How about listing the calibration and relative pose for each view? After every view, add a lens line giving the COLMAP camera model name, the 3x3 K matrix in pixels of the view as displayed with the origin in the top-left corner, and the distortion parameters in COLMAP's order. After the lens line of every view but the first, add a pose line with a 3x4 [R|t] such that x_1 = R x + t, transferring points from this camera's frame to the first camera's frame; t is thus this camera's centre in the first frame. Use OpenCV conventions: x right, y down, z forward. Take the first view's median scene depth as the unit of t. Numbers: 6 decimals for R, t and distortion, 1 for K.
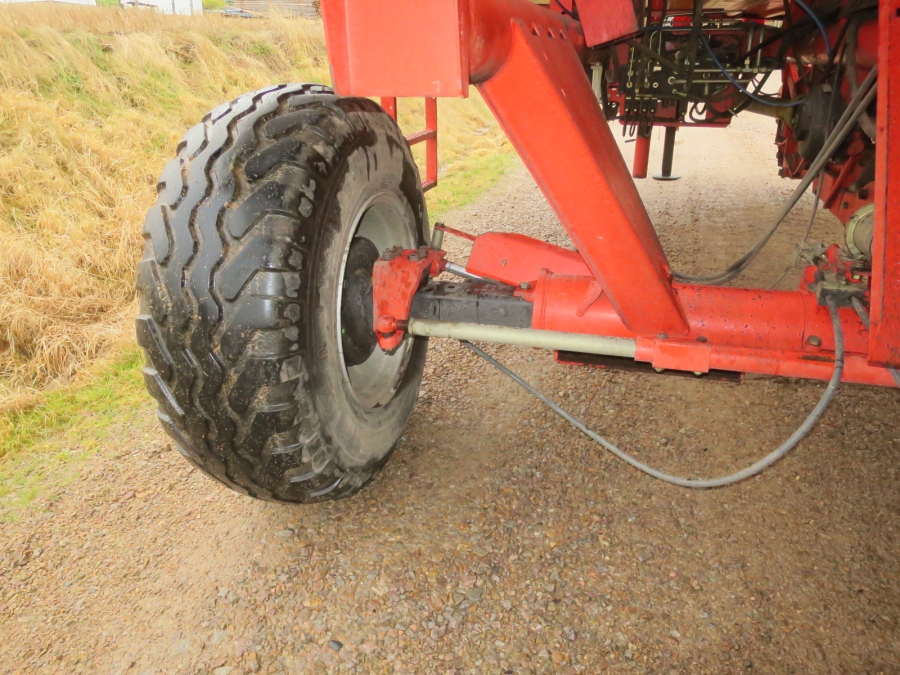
lens RADIAL K [[651.4, 0, 450.6], [0, 651.4, 338.9], [0, 0, 1]] dist [-0.061705, 0.023544]
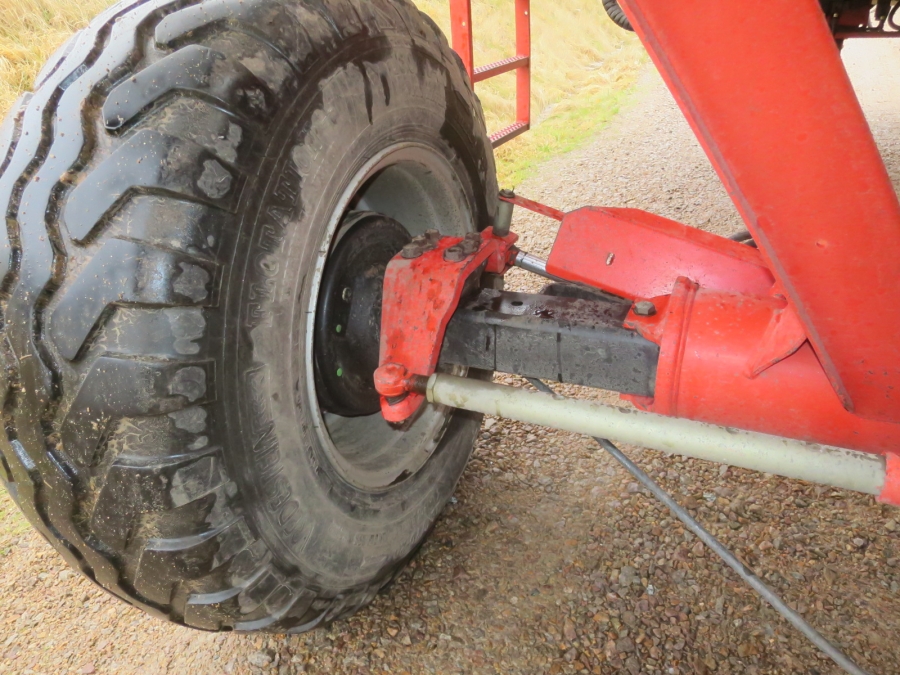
lens RADIAL K [[651.4, 0, 447.4], [0, 651.4, 336.9], [0, 0, 1]] dist [-0.061705, 0.023544]
pose [[0.985702, 0.031720, -0.165483, 0.037604], [-0.018703, 0.996649, 0.079630, -0.094440], [0.167454, -0.075396, 0.982993, 0.399074]]
